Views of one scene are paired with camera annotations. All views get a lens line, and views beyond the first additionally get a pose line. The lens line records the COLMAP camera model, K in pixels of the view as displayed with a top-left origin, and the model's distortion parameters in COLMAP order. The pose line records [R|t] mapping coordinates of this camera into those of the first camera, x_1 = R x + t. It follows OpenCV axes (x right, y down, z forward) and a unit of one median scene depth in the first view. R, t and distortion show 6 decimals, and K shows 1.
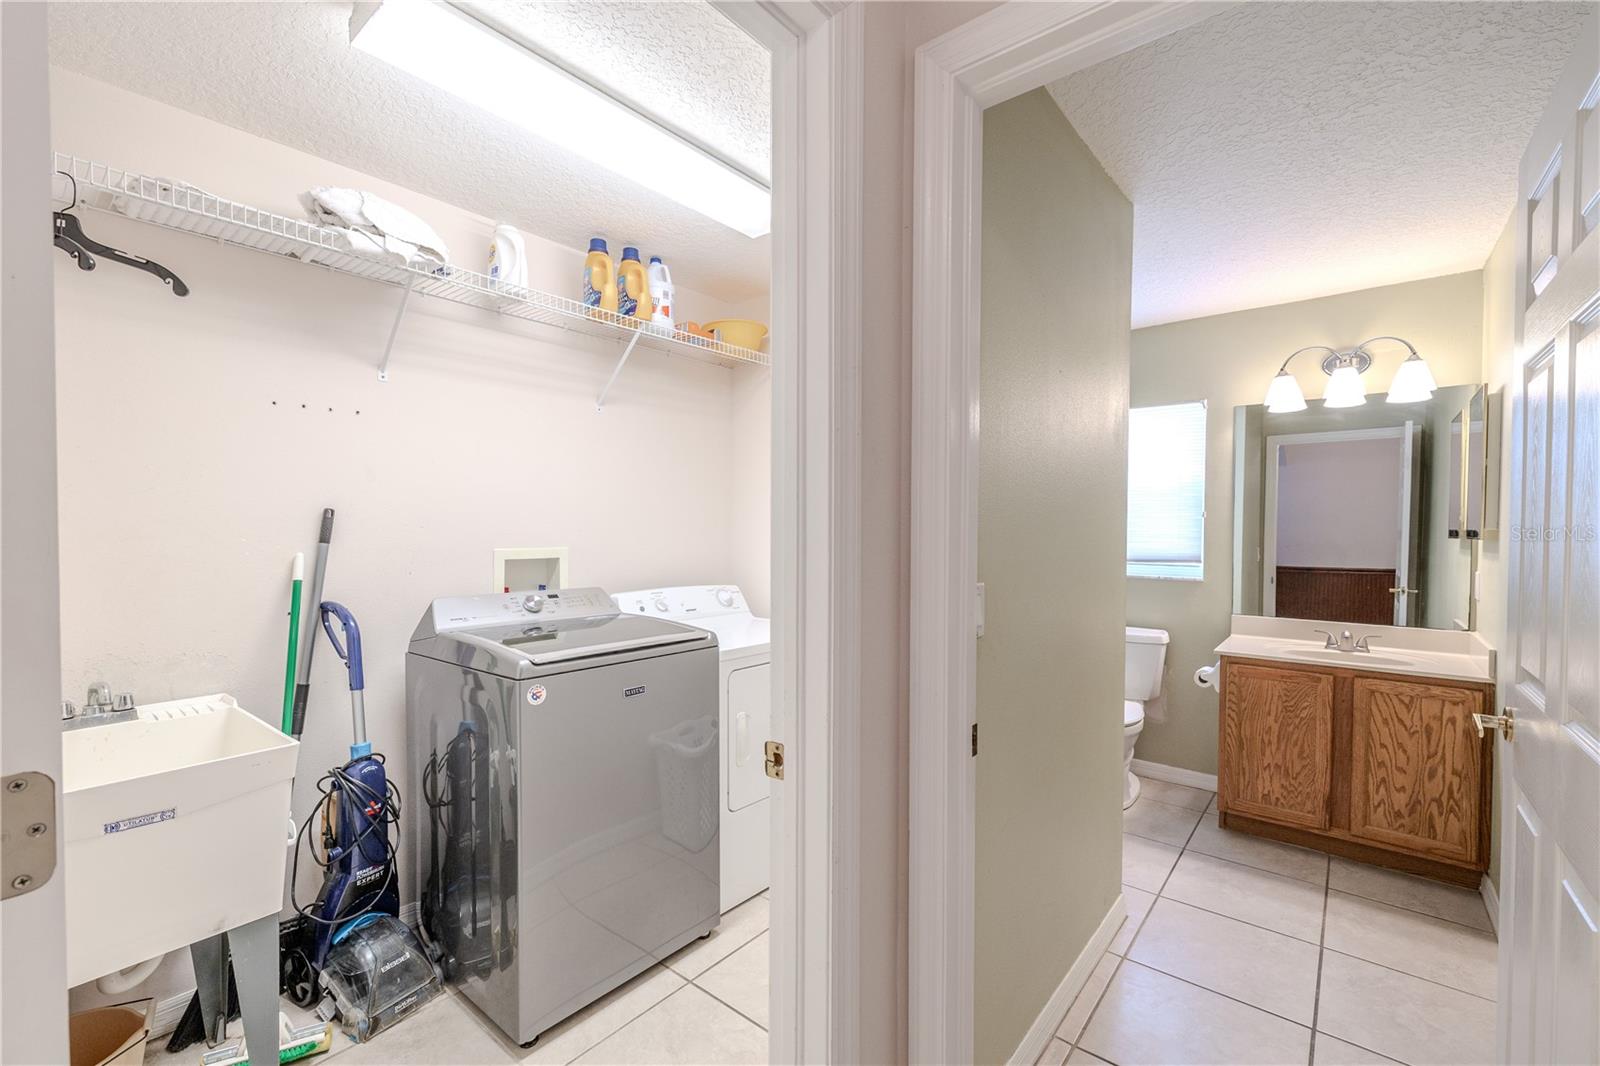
lens RADIAL K [[687.3, 0, 799.0], [0, 687.3, 543.3], [0, 0, 1]] dist [0.001533, 0.000259]
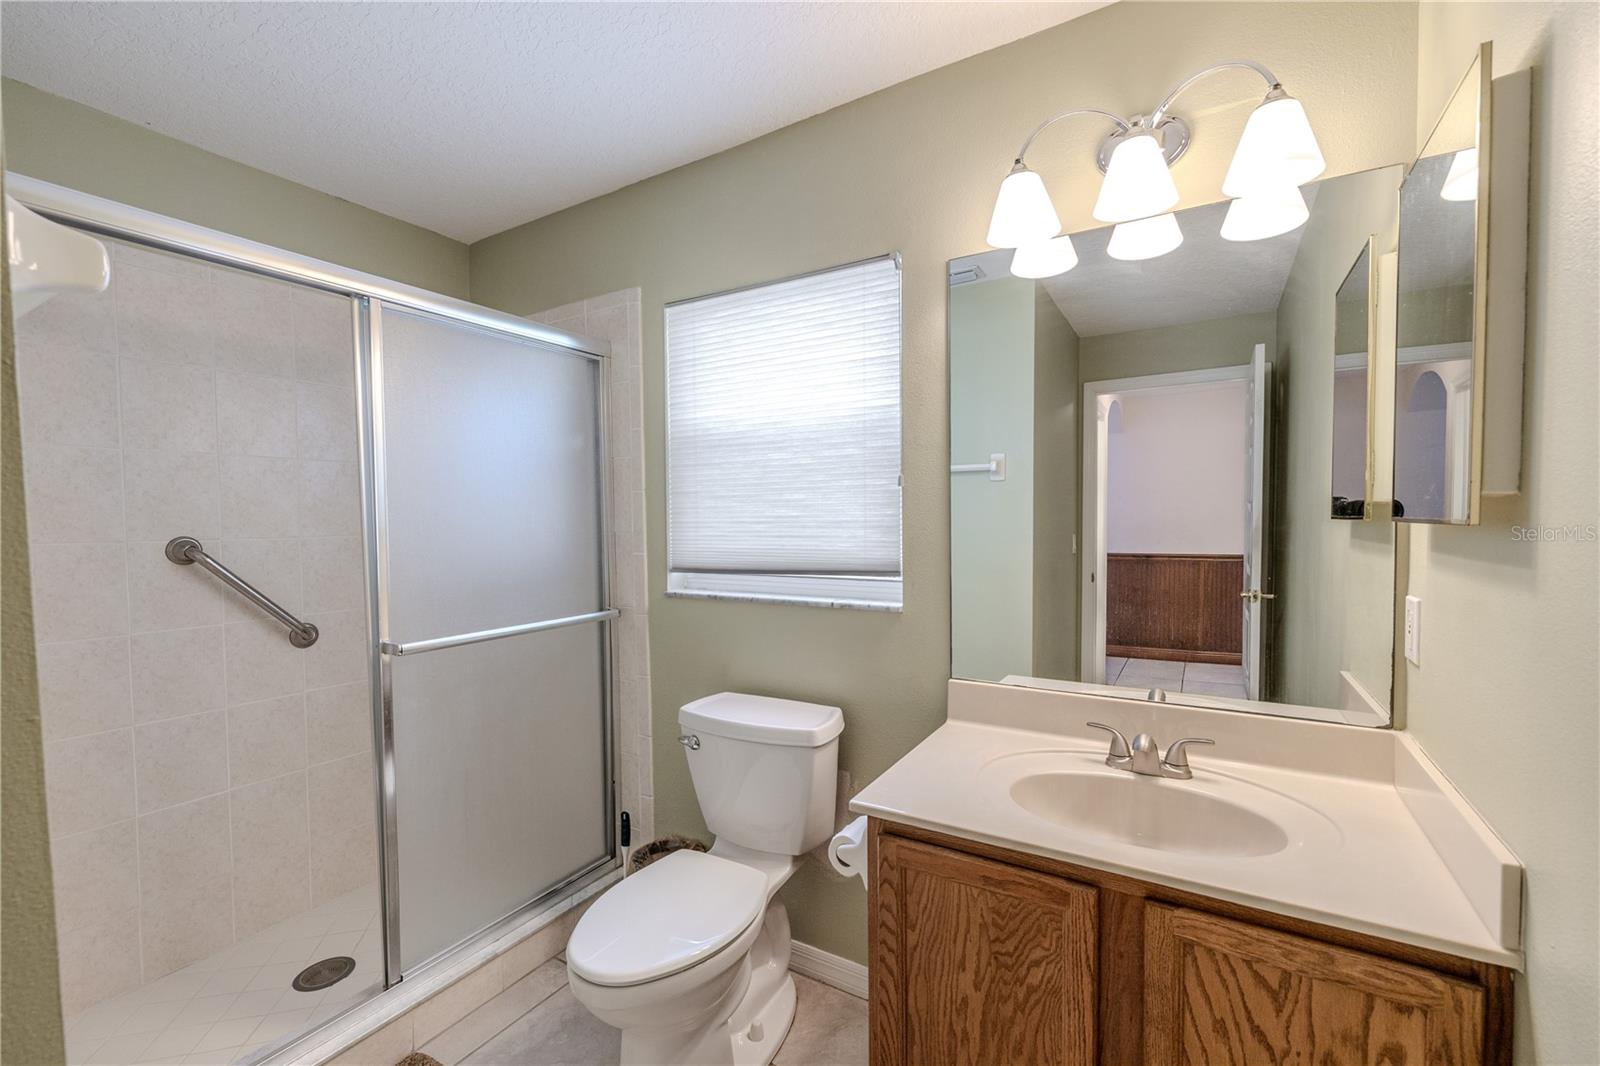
lens RADIAL K [[687.3, 0, 799.0], [0, 687.3, 543.3], [0, 0, 1]] dist [0.001533, 0.000259]
pose [[0.990076, -0.023967, 0.138475, 0.541371], [0.021309, 0.999560, 0.020648, -0.009447], [-0.138909, -0.017492, 0.990151, 0.622417]]
